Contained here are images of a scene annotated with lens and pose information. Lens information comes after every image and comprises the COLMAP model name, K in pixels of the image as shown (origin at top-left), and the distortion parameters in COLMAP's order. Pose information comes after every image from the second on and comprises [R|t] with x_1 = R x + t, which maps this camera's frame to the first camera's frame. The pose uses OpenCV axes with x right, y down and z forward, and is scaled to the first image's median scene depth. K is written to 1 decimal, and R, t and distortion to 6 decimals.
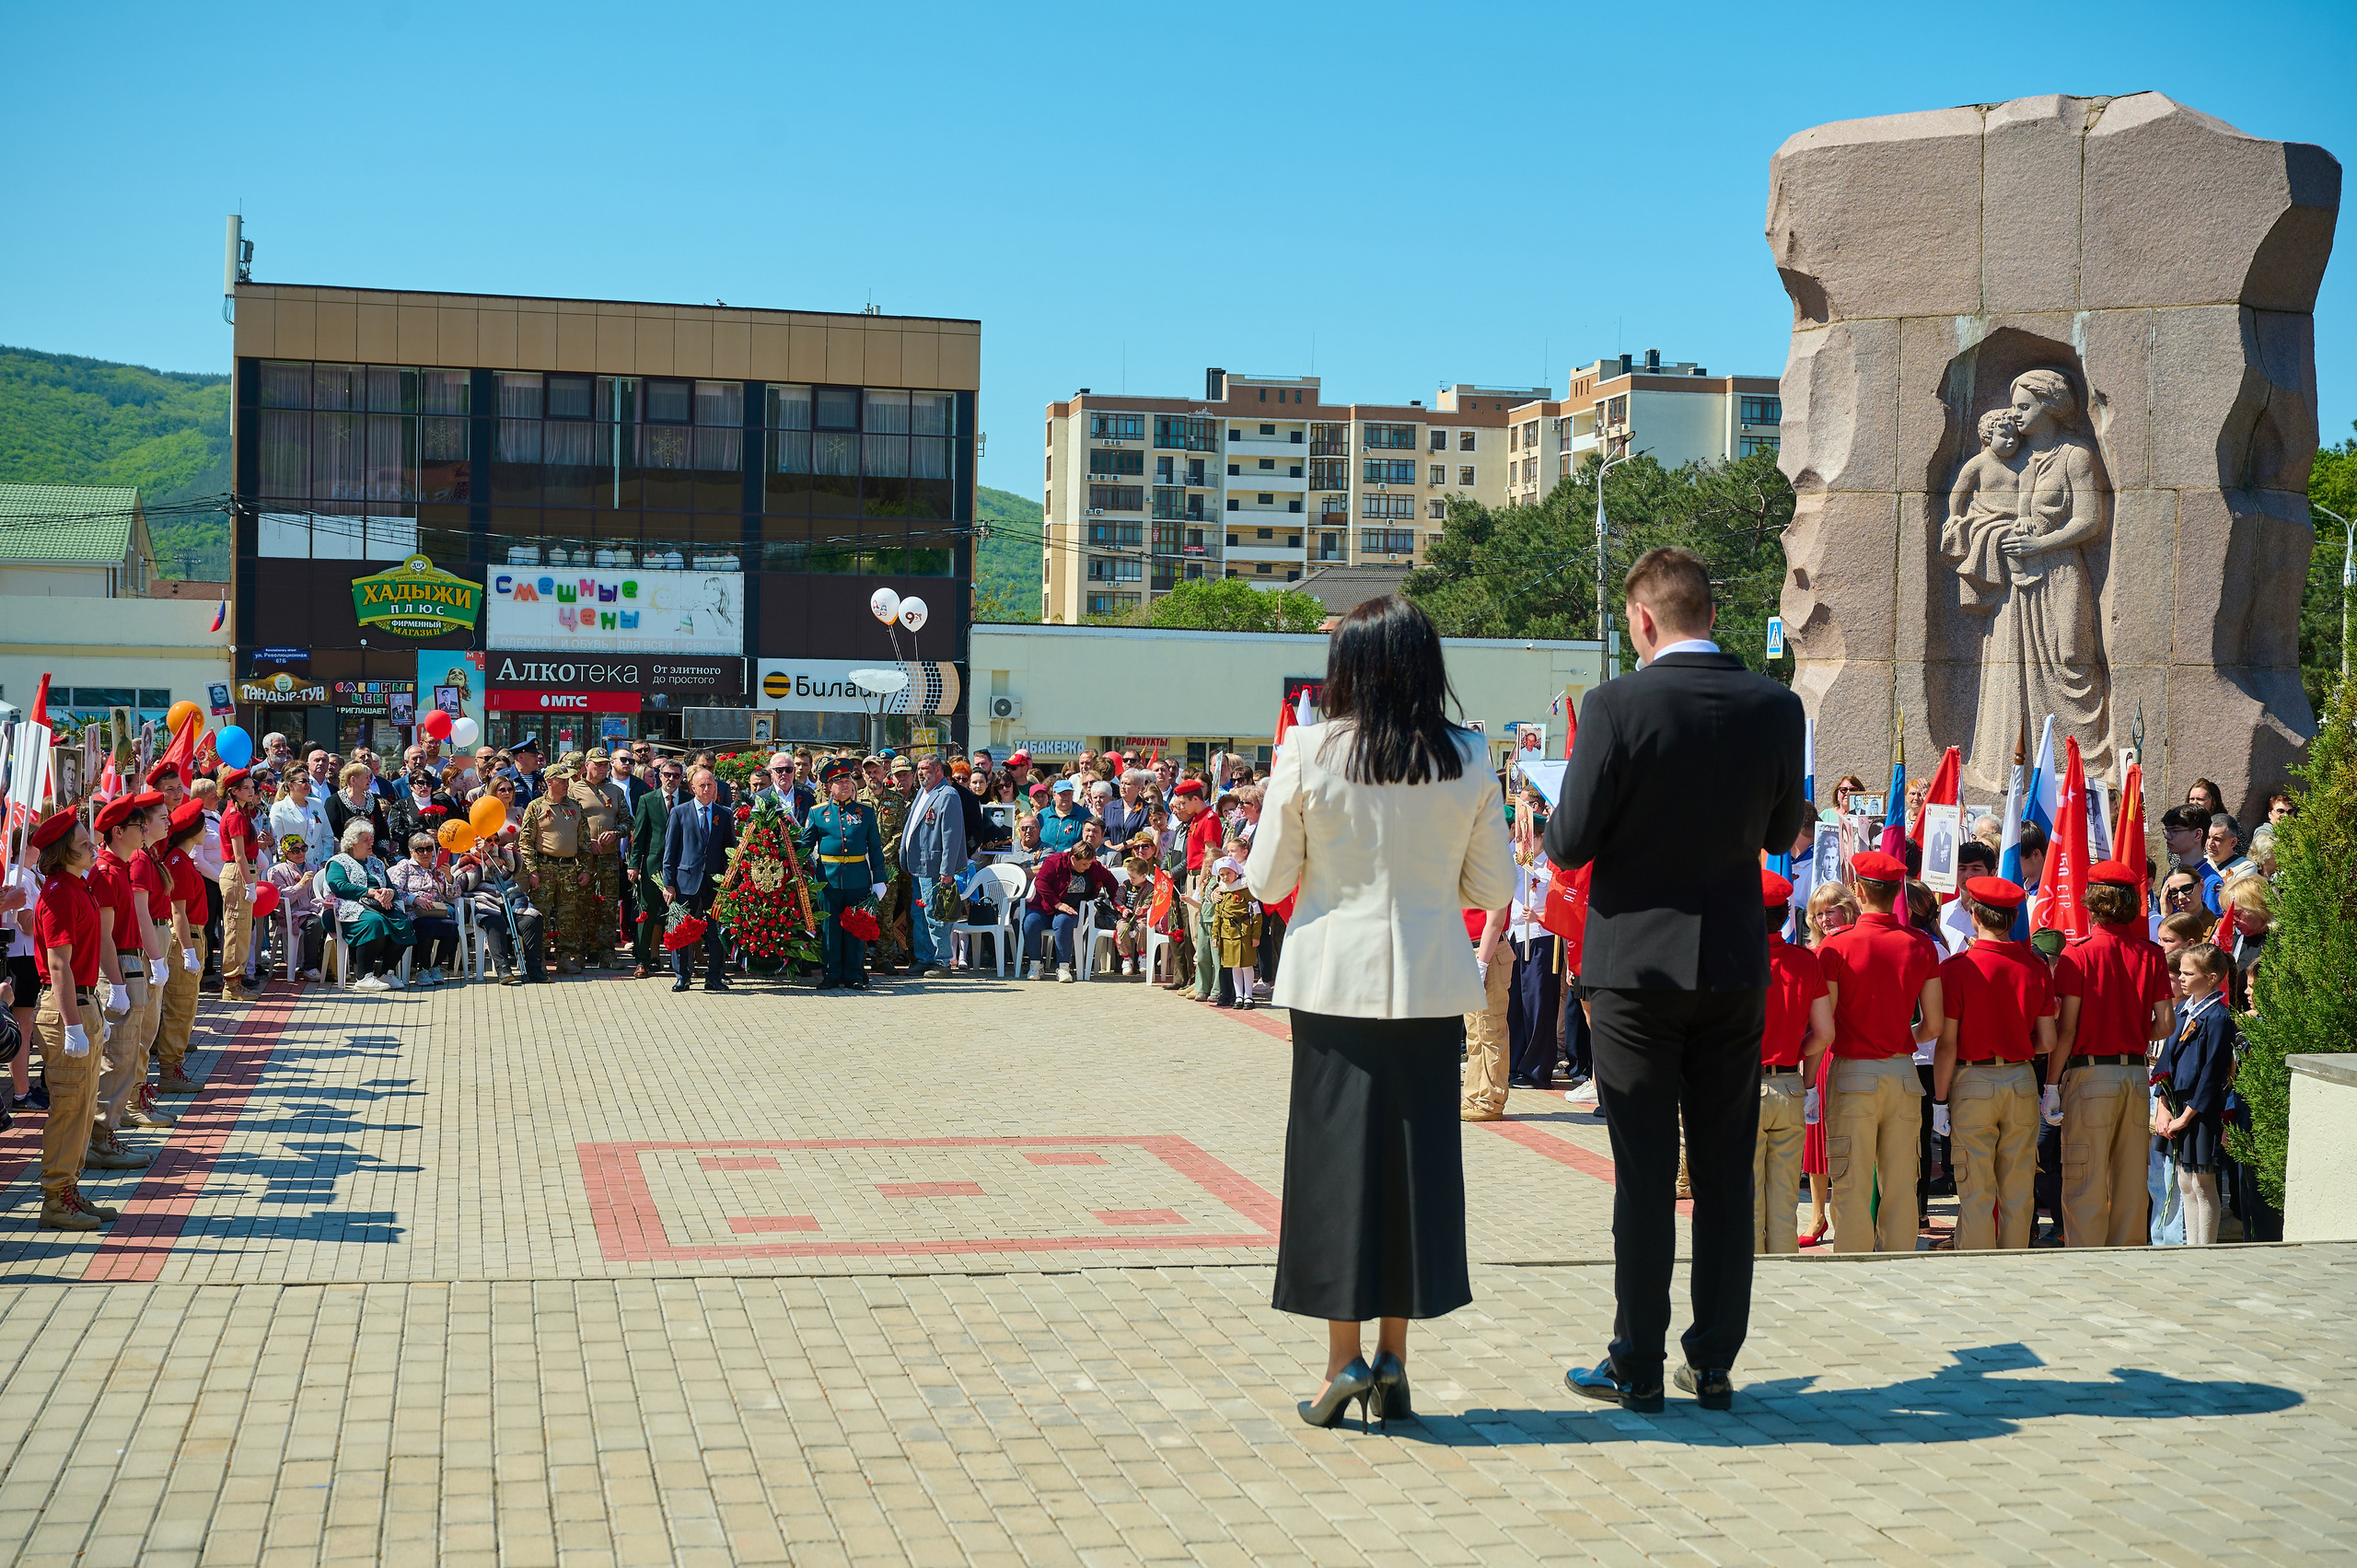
lens RADIAL K [[3044.0, 0, 1178.5], [0, 3044.0, 784.0], [0, 0, 1]] dist [-0.028519, 0.023533]
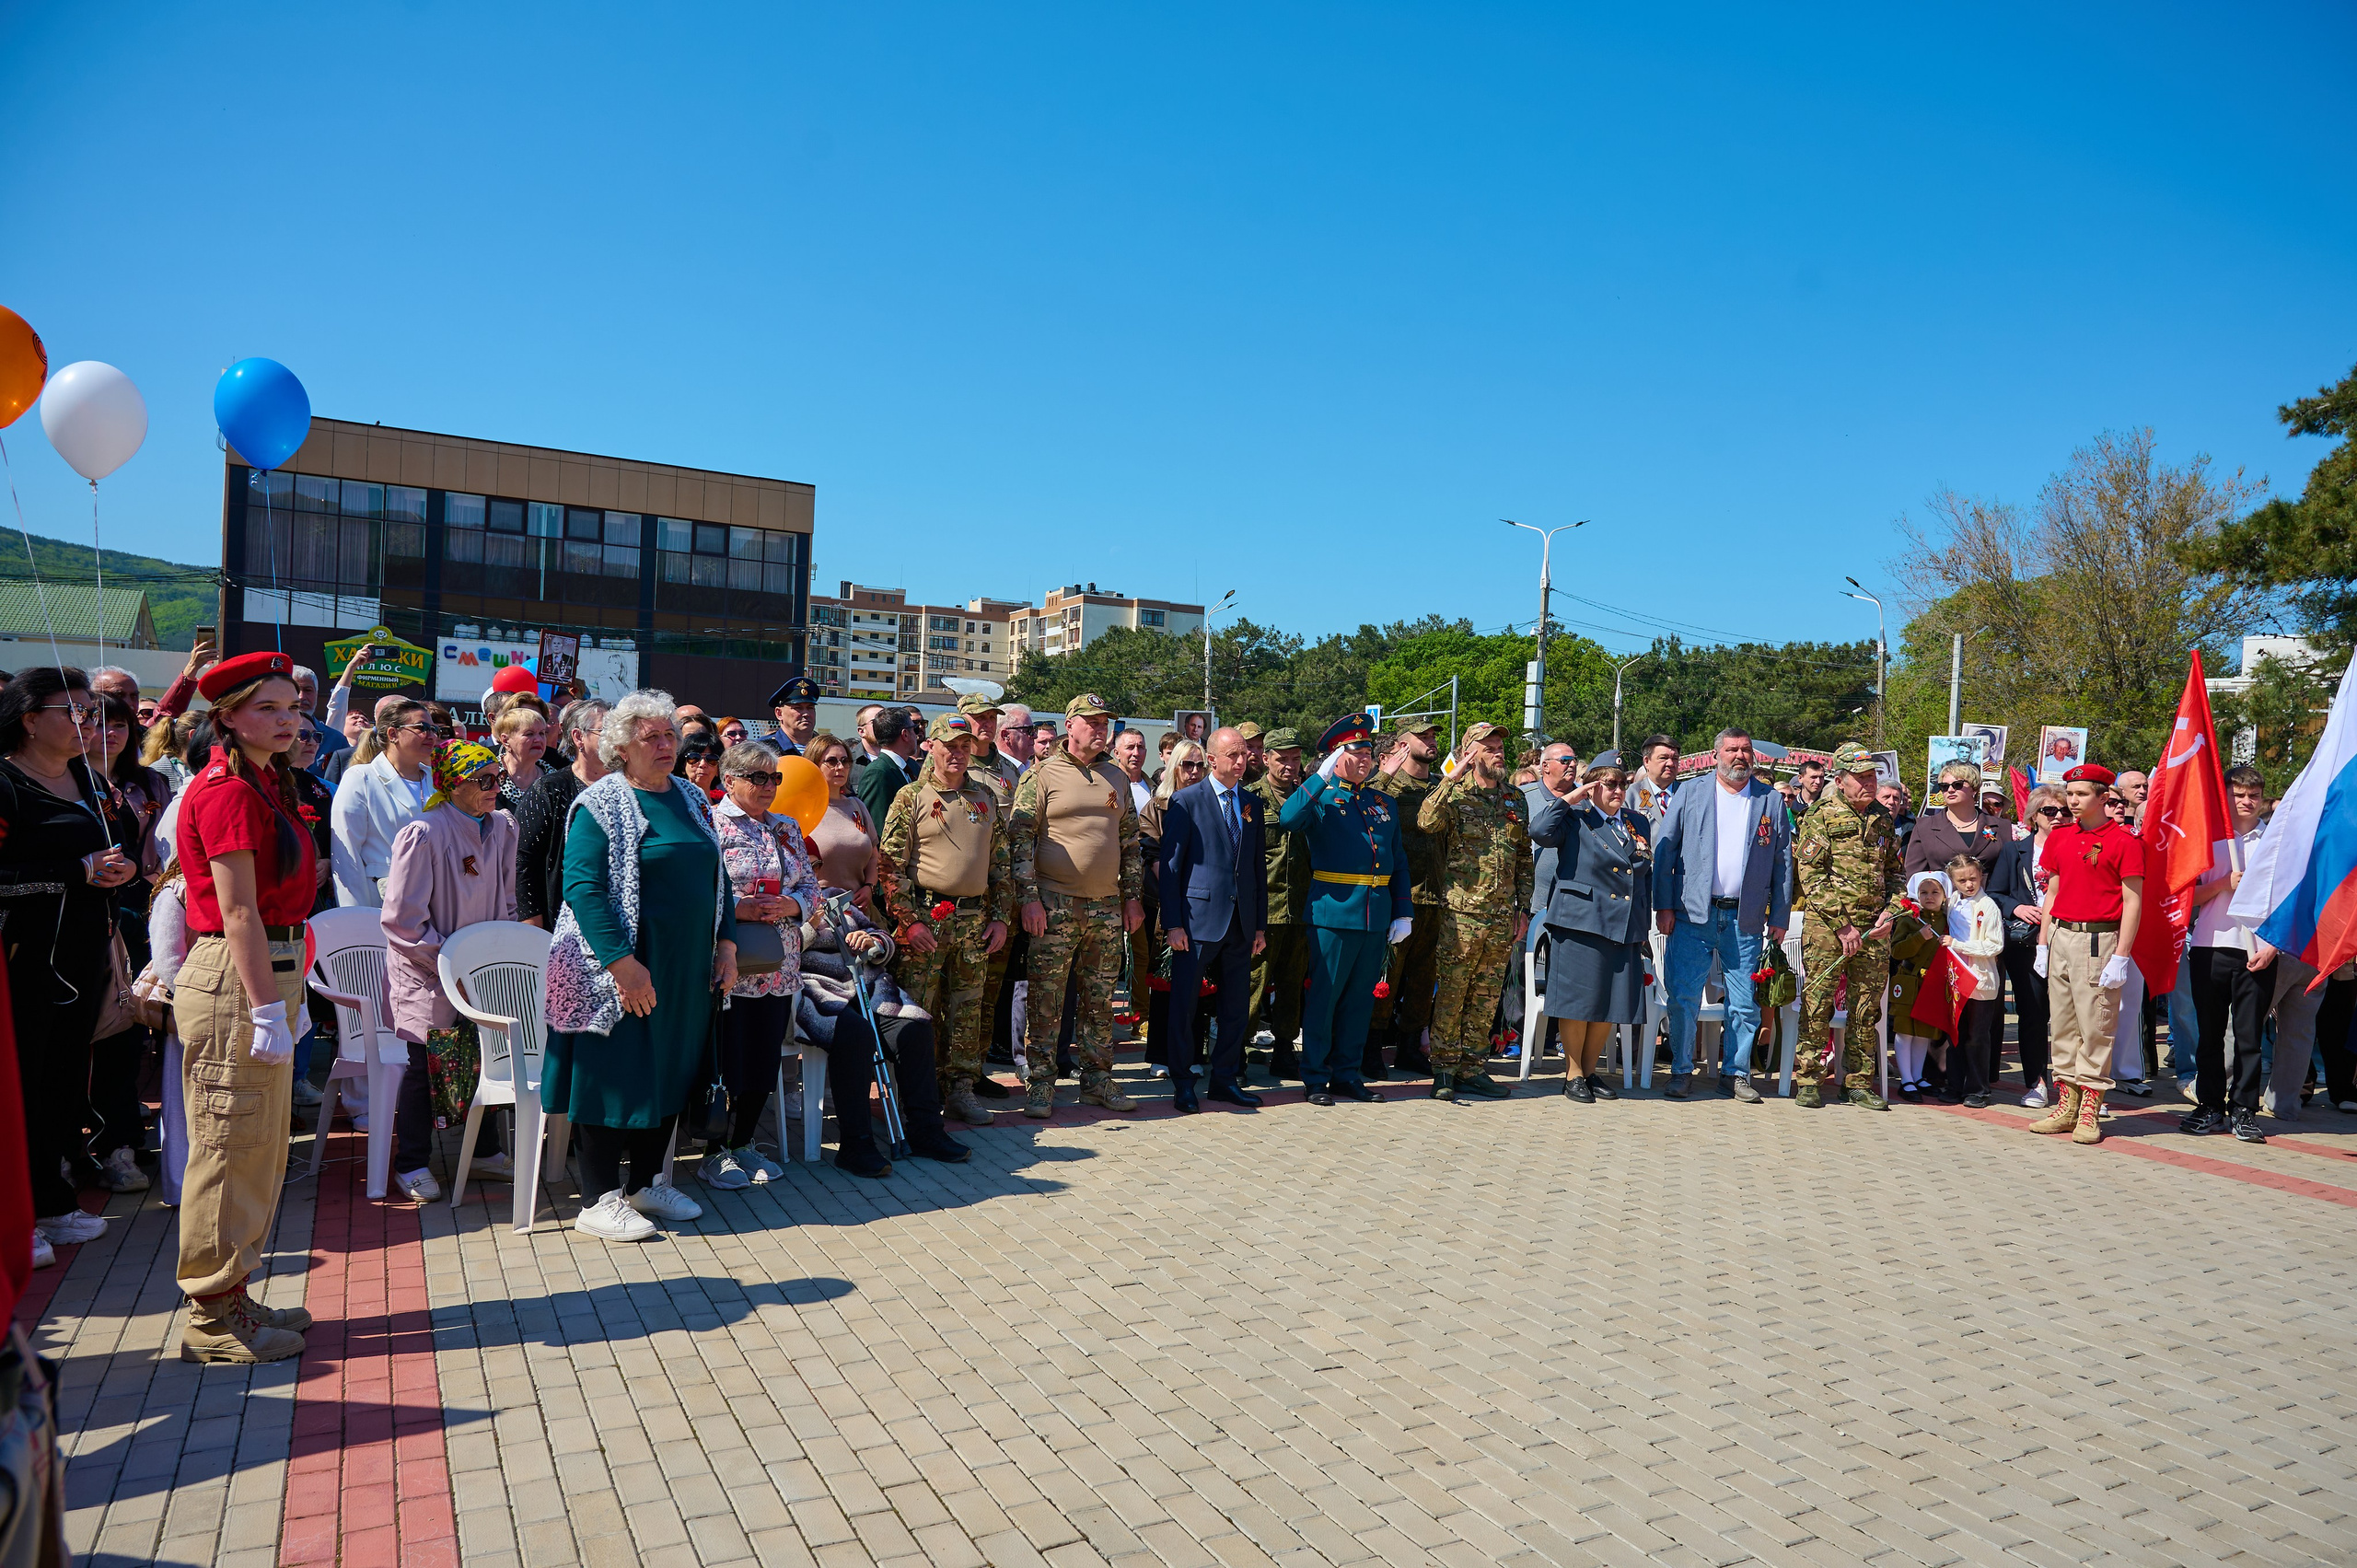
lens RADIAL K [[1564.2, 0, 1220.6], [0, 1564.2, 795.9], [0, 0, 1]] dist [-0.003181, 0.004714]
pose [[0.963751, 0.019187, 0.266112, -0.077319], [-0.015471, 0.999751, -0.016054, 0.003710], [-0.266354, 0.011355, 0.963808, 0.247349]]
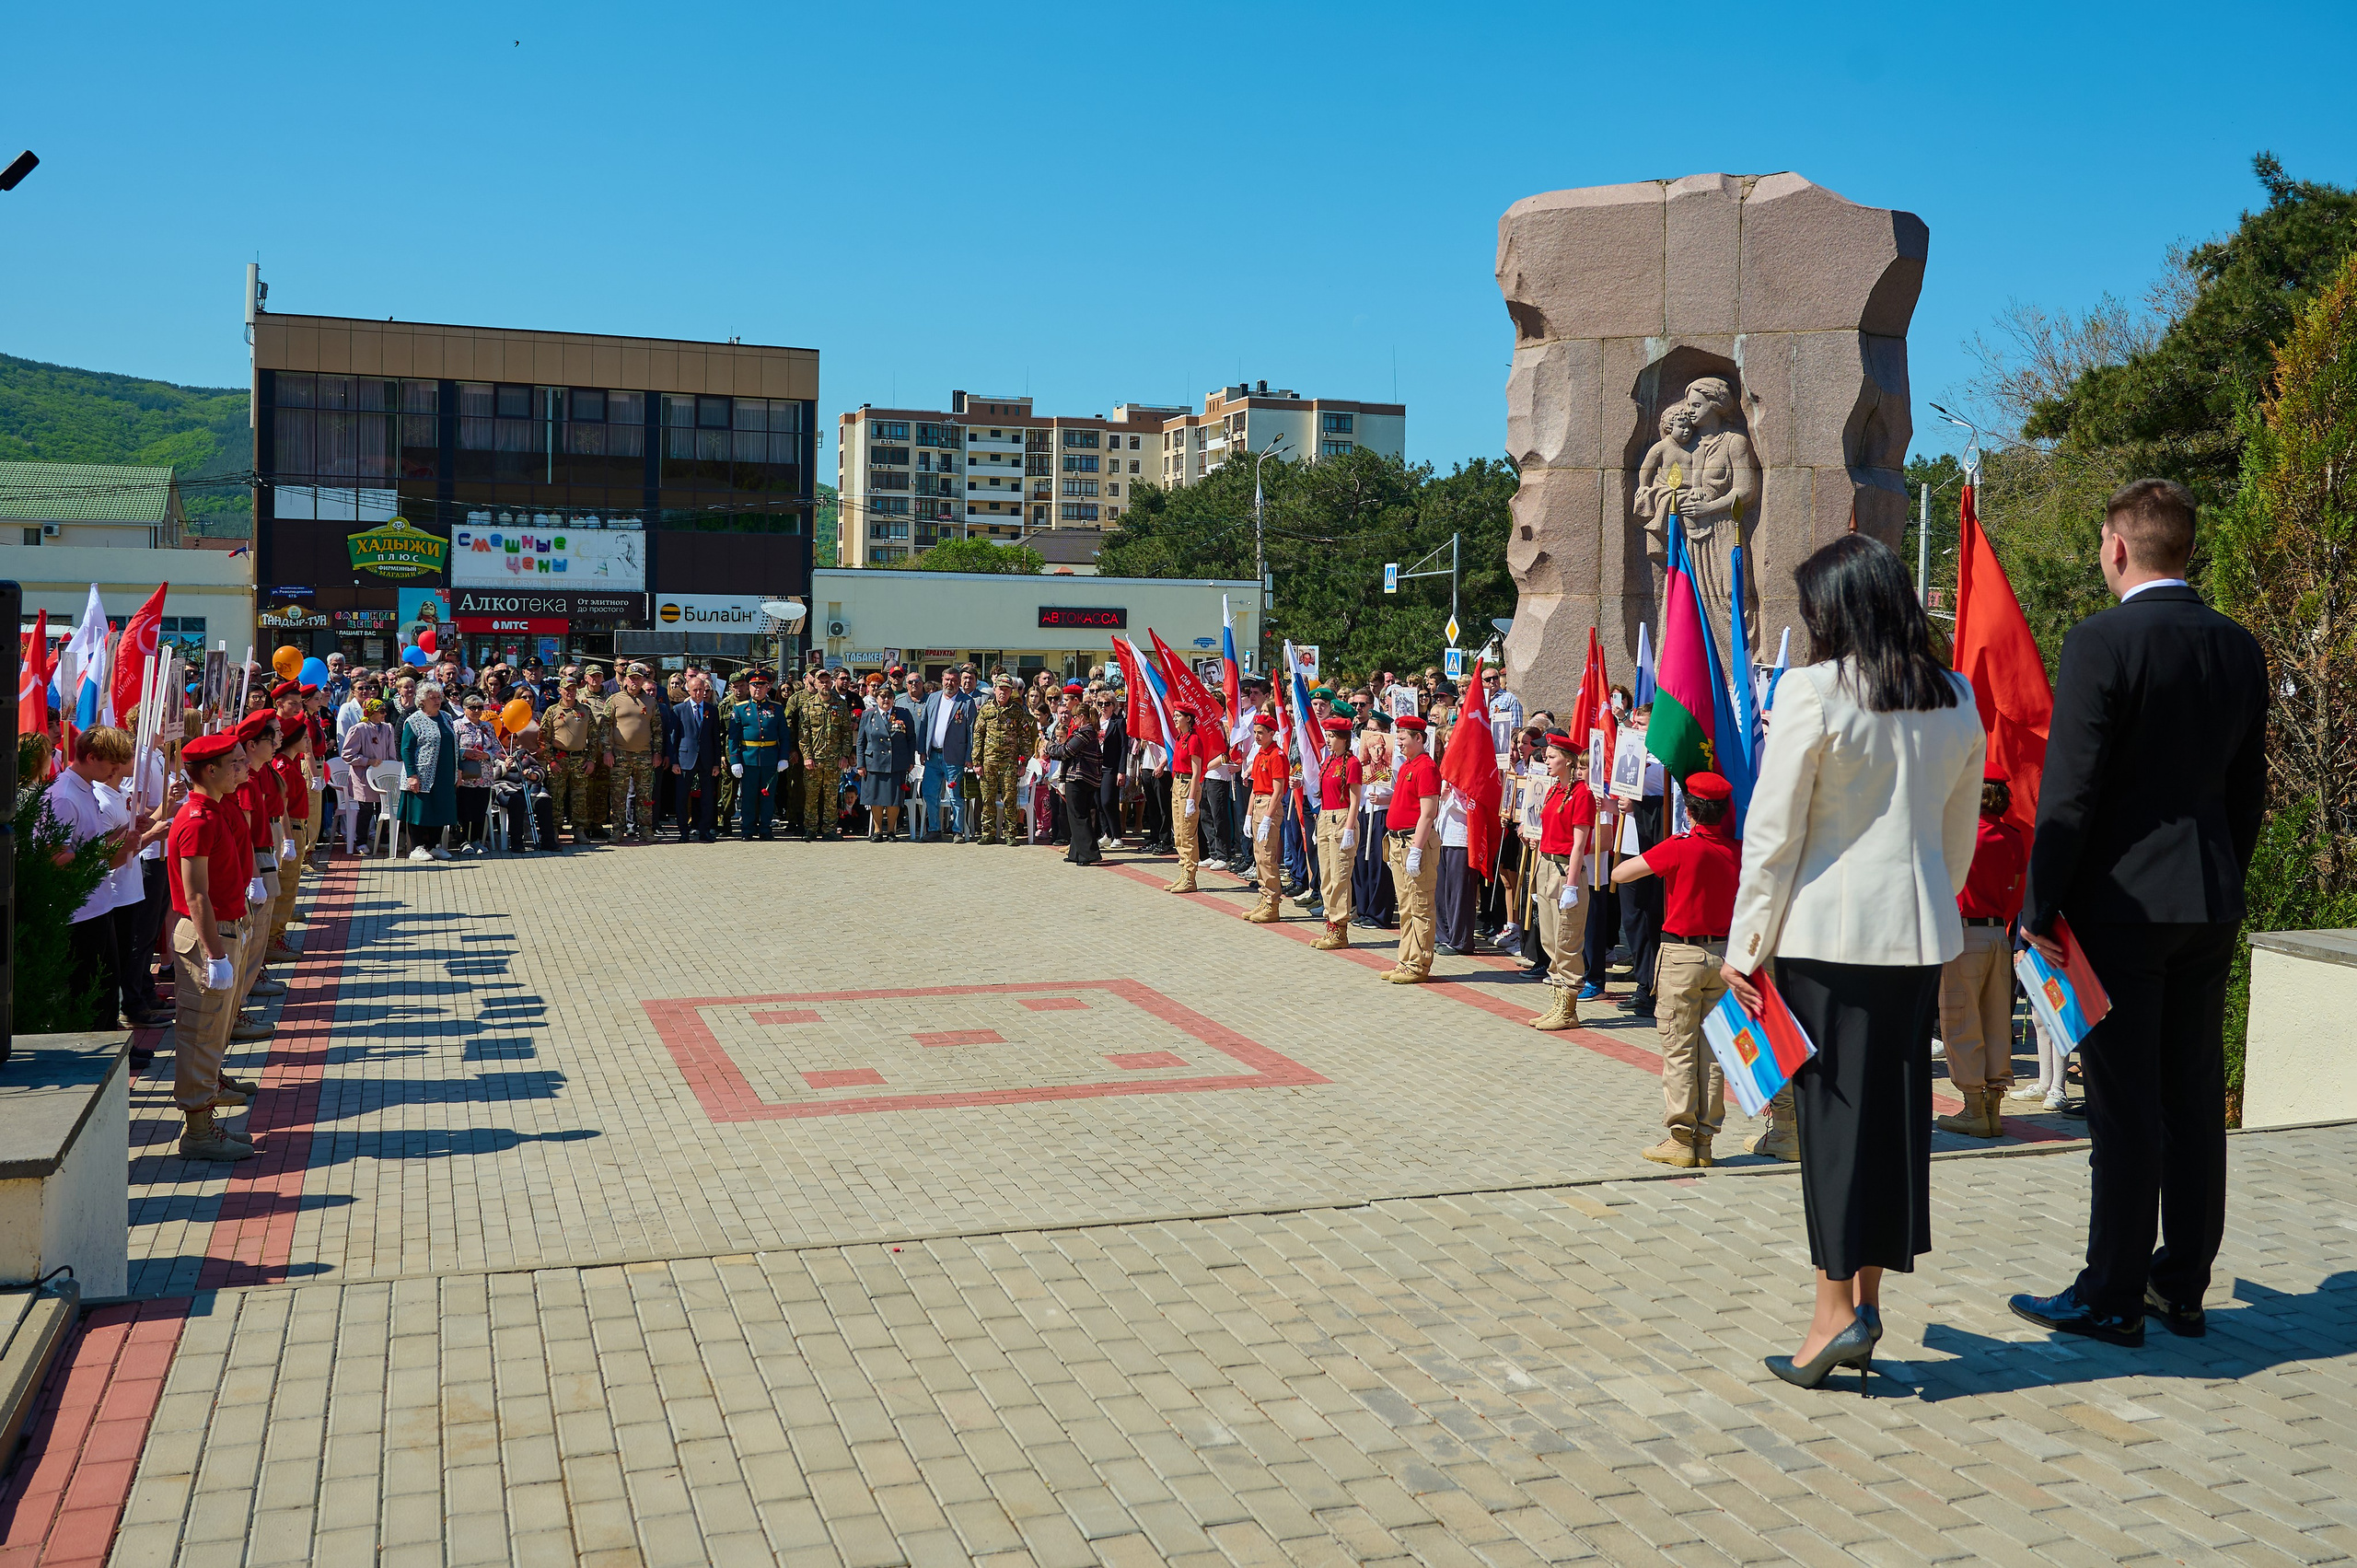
lens RADIAL K [[2101.9, 0, 1181.3], [0, 2101.9, 660.3], [0, 0, 1]] dist [0.002173, -0.019576]
pose [[0.992651, -0.005034, 0.120910, -0.018551], [0.006154, 0.999942, -0.008889, -0.001460], [-0.120859, 0.009568, 0.992624, 0.033032]]
